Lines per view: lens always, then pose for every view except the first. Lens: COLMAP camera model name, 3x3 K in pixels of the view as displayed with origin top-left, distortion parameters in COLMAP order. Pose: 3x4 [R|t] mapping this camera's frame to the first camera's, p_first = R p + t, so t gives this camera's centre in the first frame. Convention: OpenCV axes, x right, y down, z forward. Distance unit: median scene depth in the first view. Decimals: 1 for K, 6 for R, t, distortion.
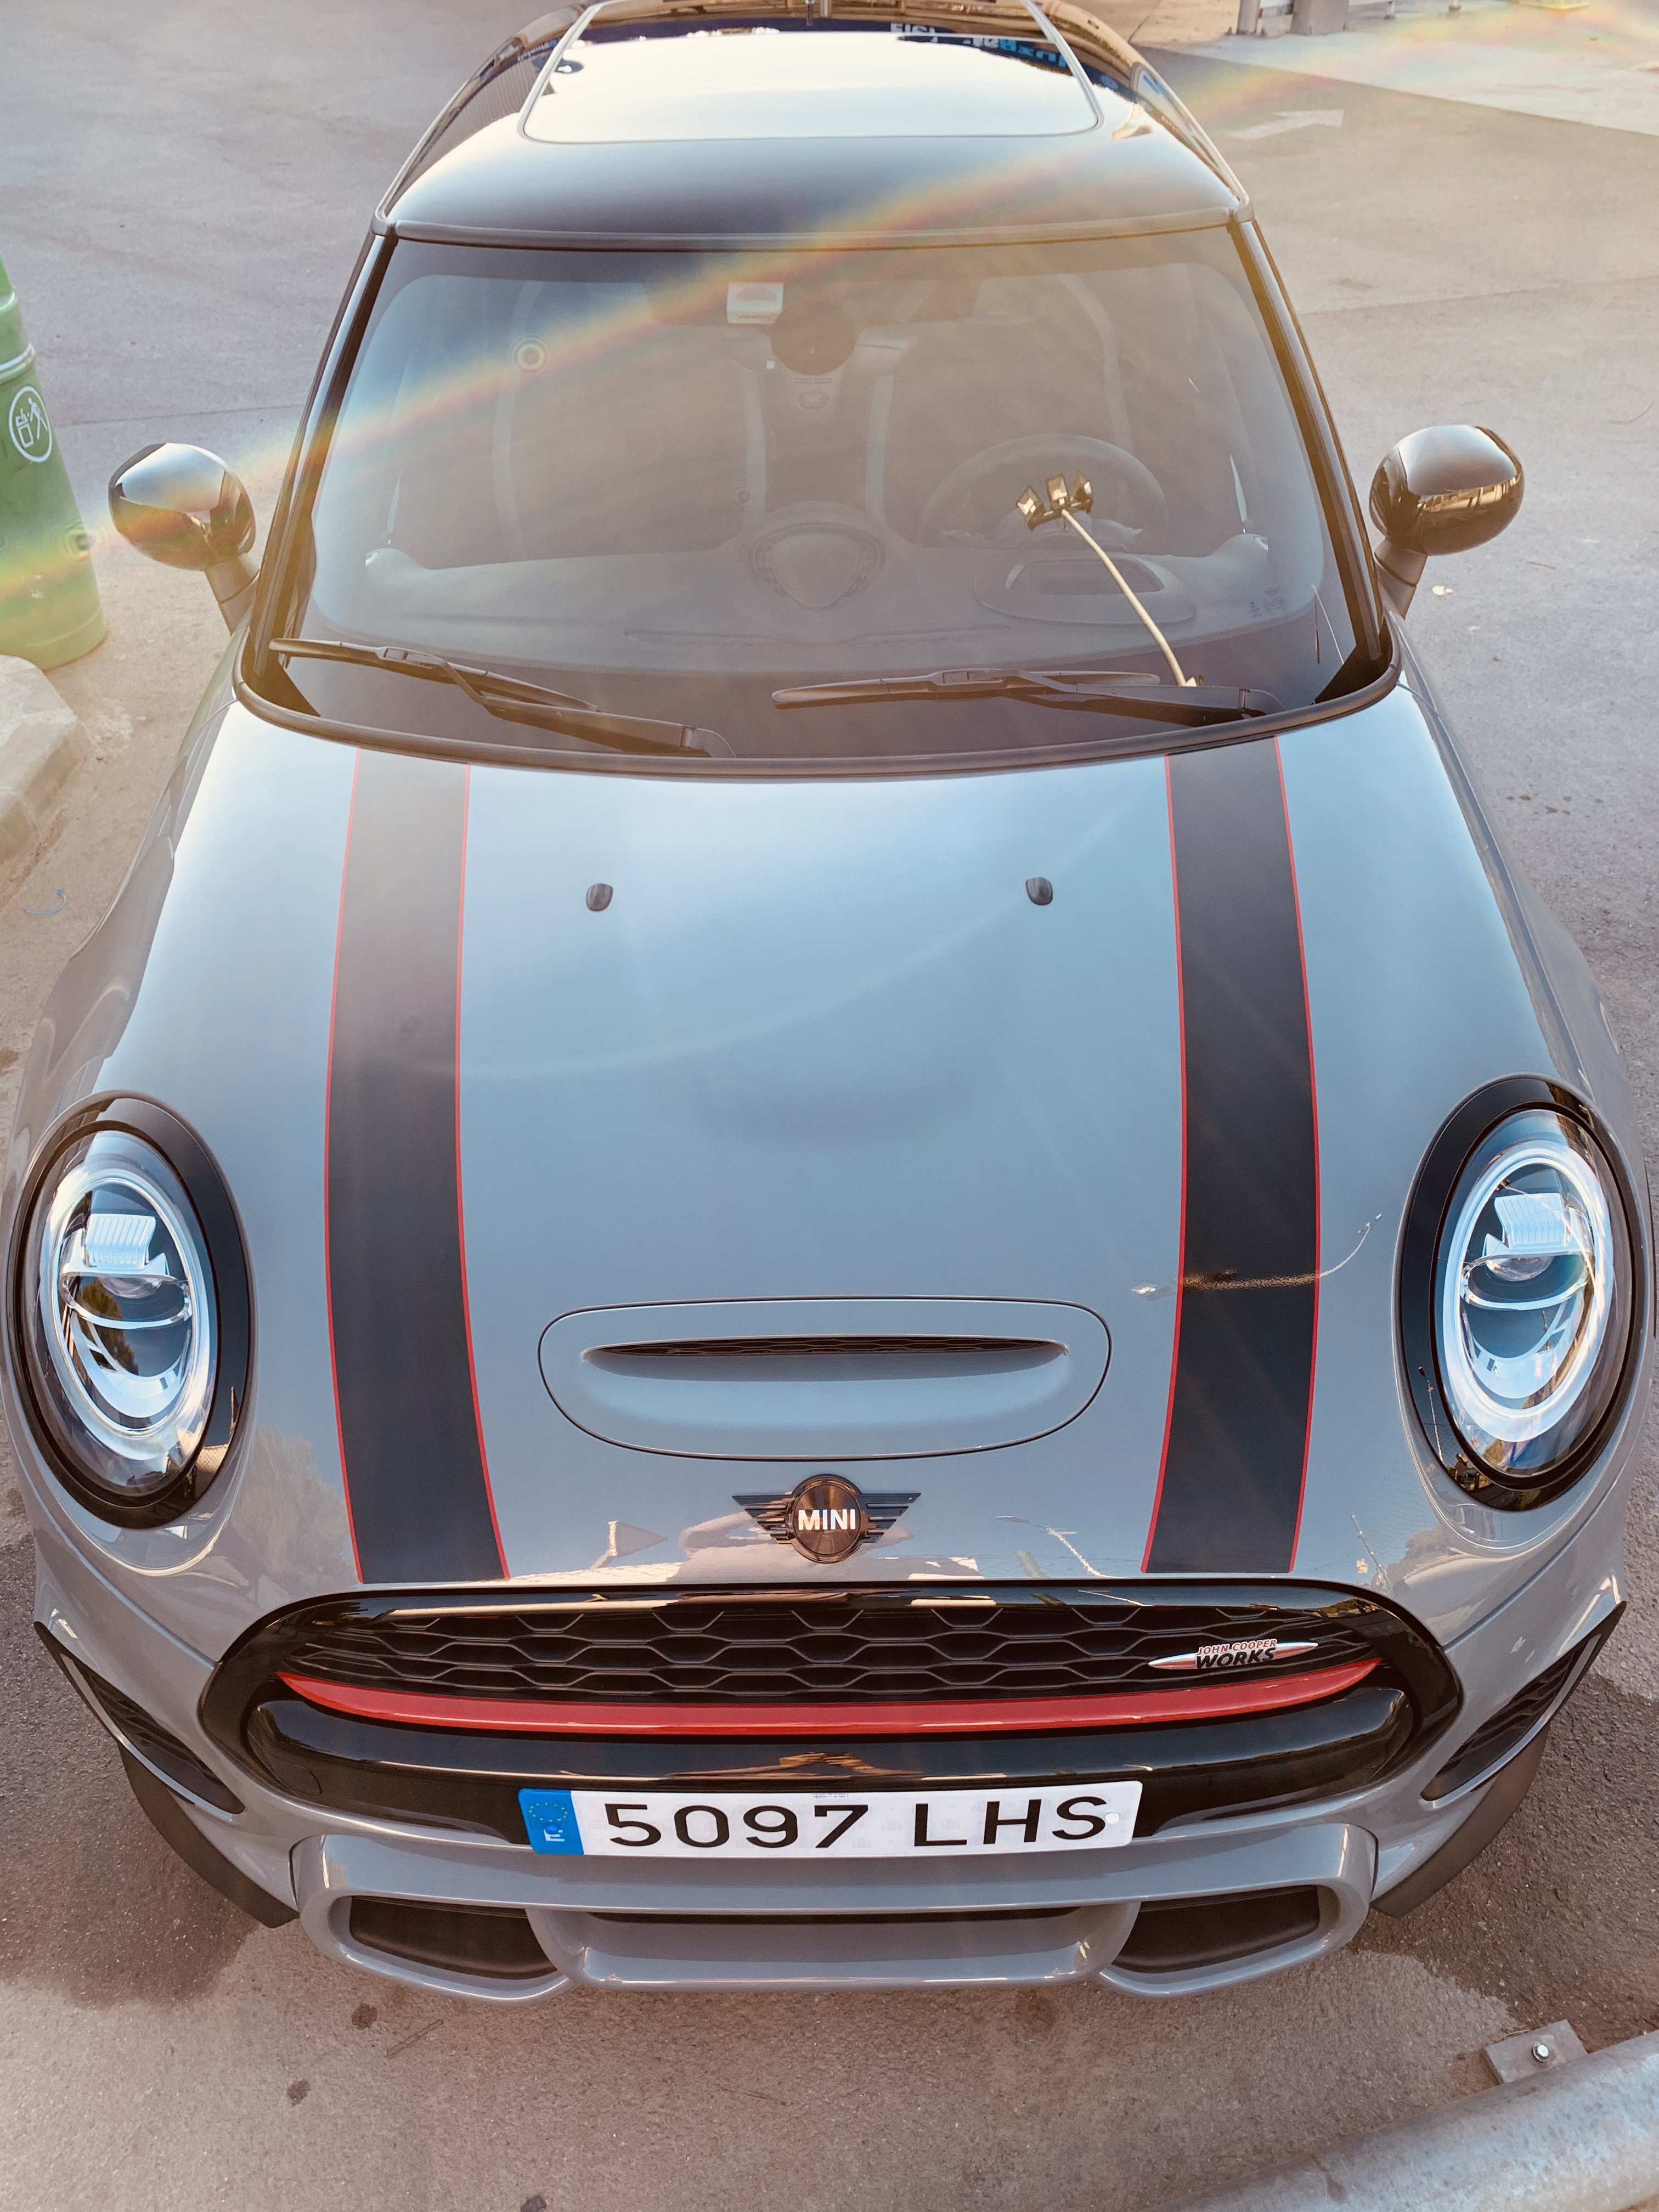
lens RADIAL K [[1679.0, 0, 814.4], [0, 1679.0, 1101.4], [0, 0, 1]] dist [-0.003681, -0.006652]
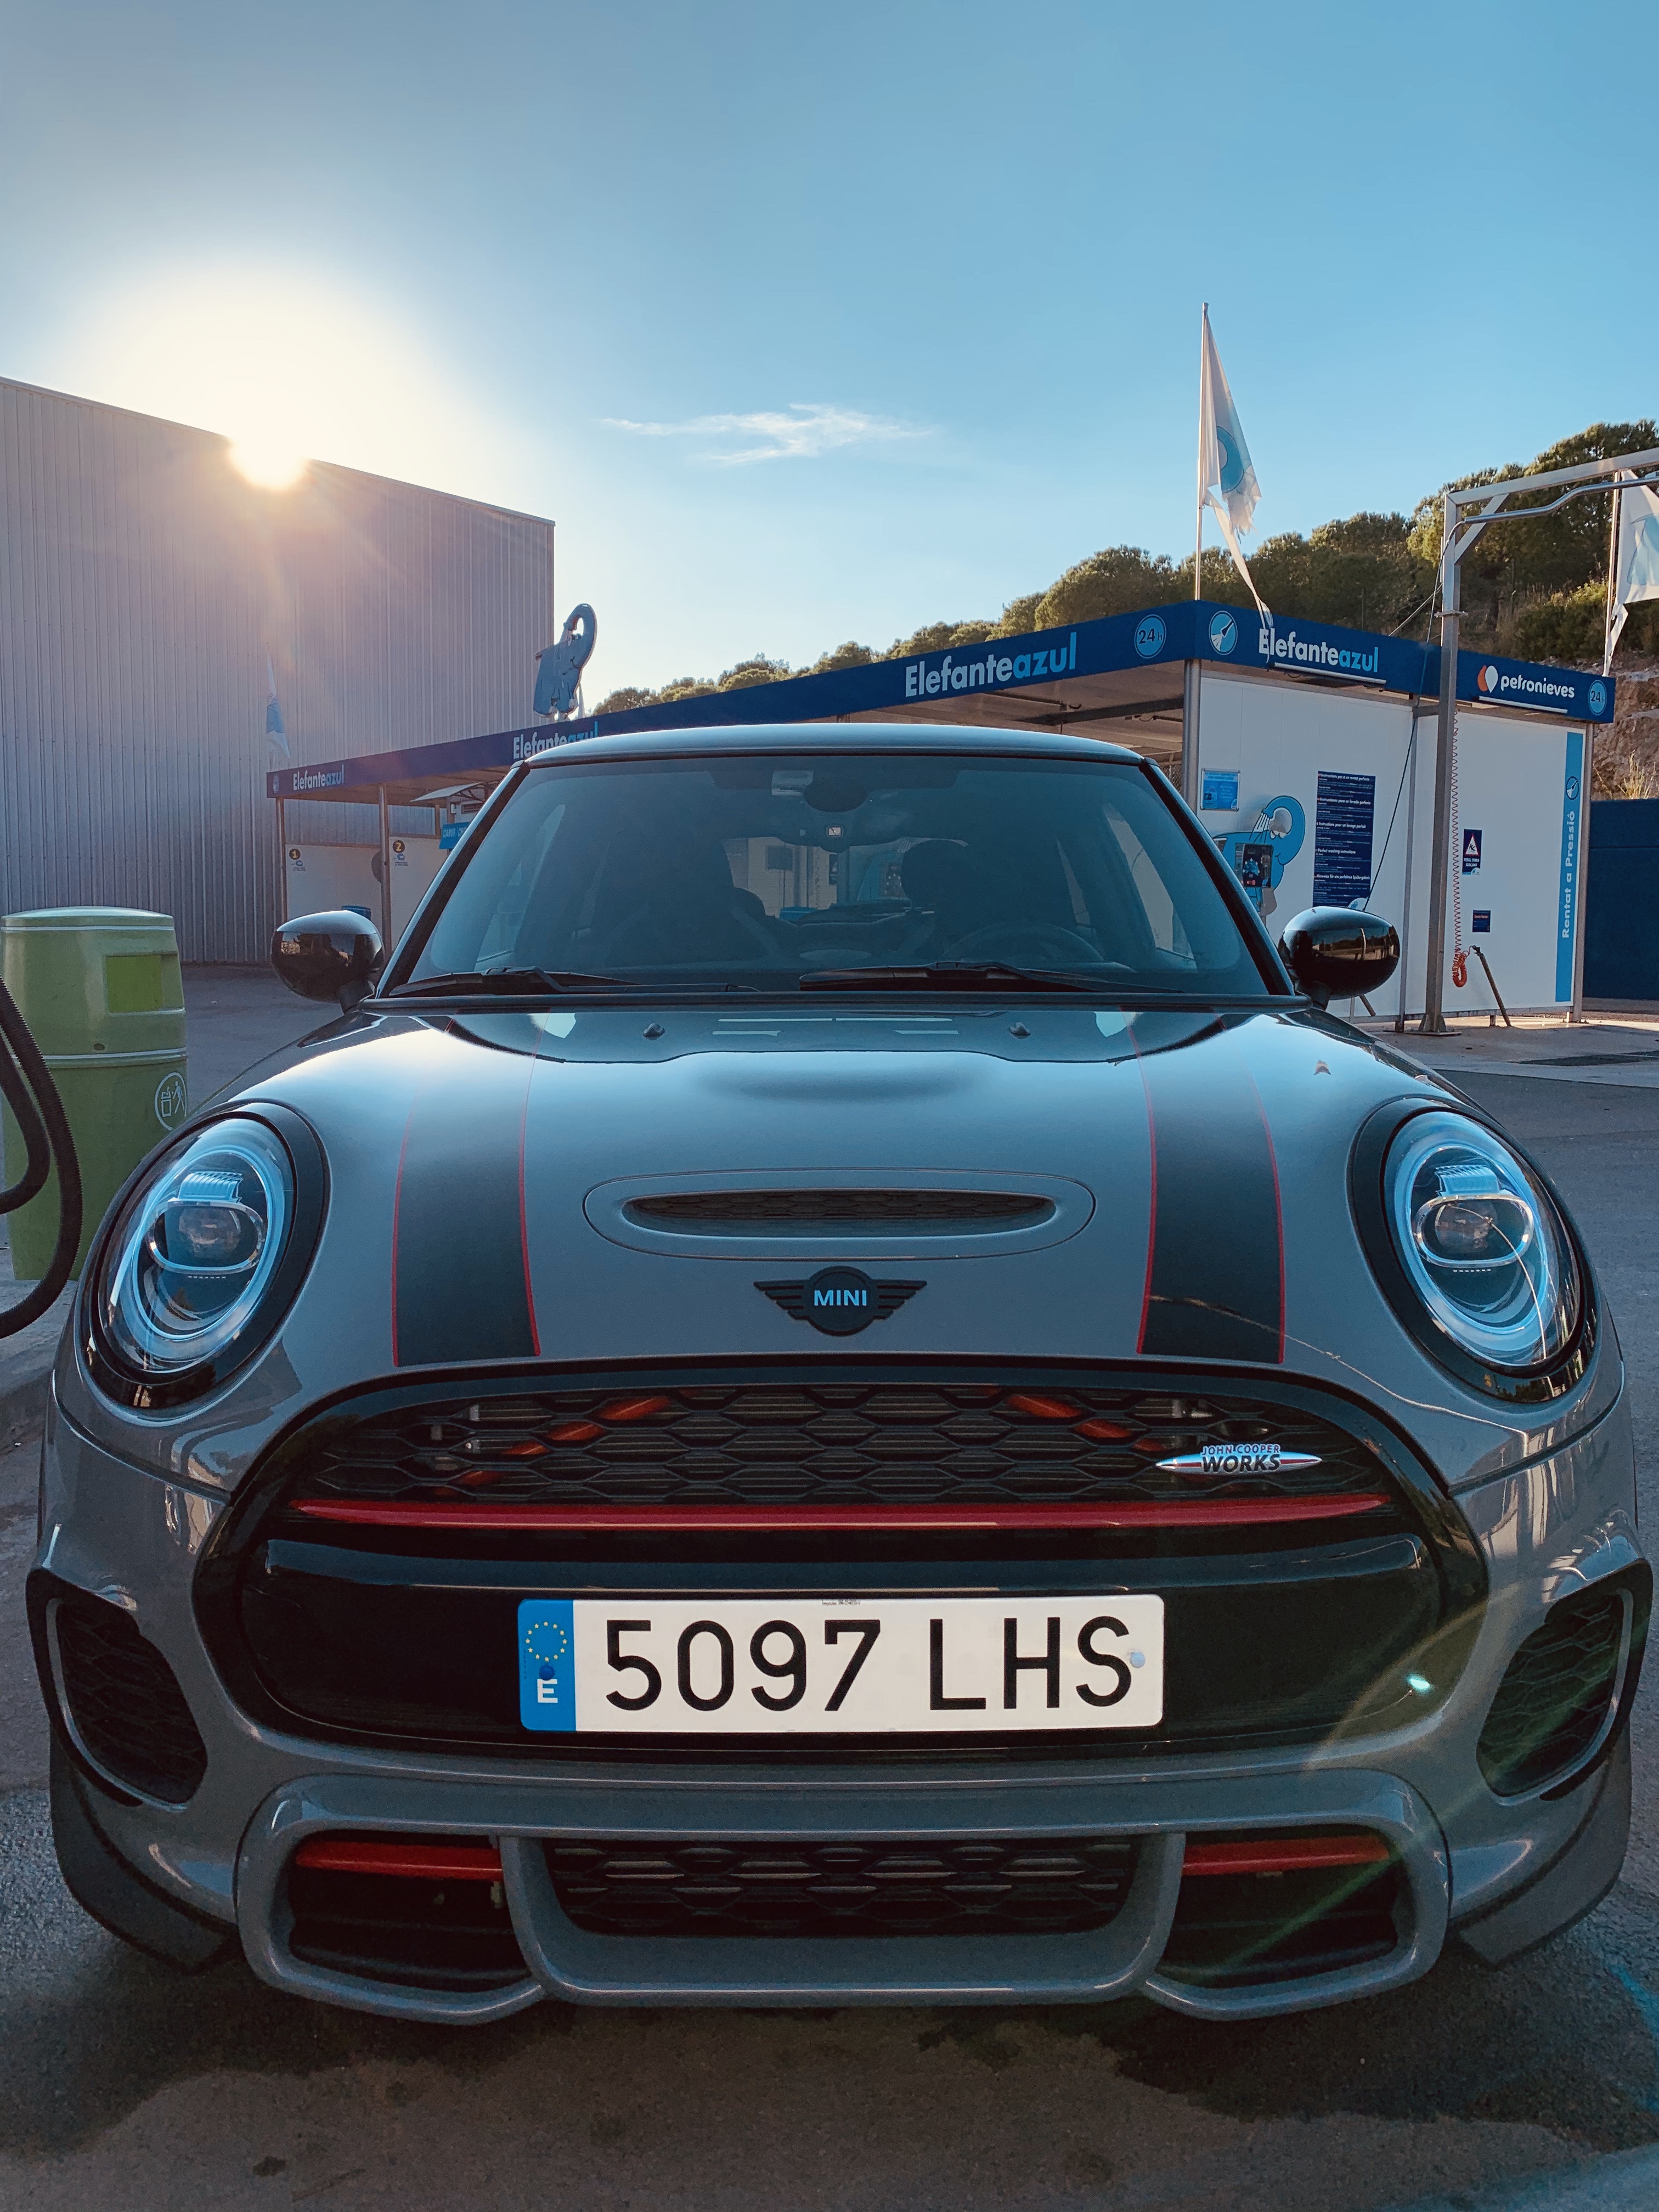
lens RADIAL K [[1679.0, 0, 819.6], [0, 1679.0, 1111.0], [0, 0, 1]] dist [-0.003681, -0.006652]
pose [[0.999904, 0.012362, -0.006237, -0.000580], [-0.013737, 0.829419, -0.558459, 0.706269], [-0.001731, 0.558491, 0.829509, 0.036859]]
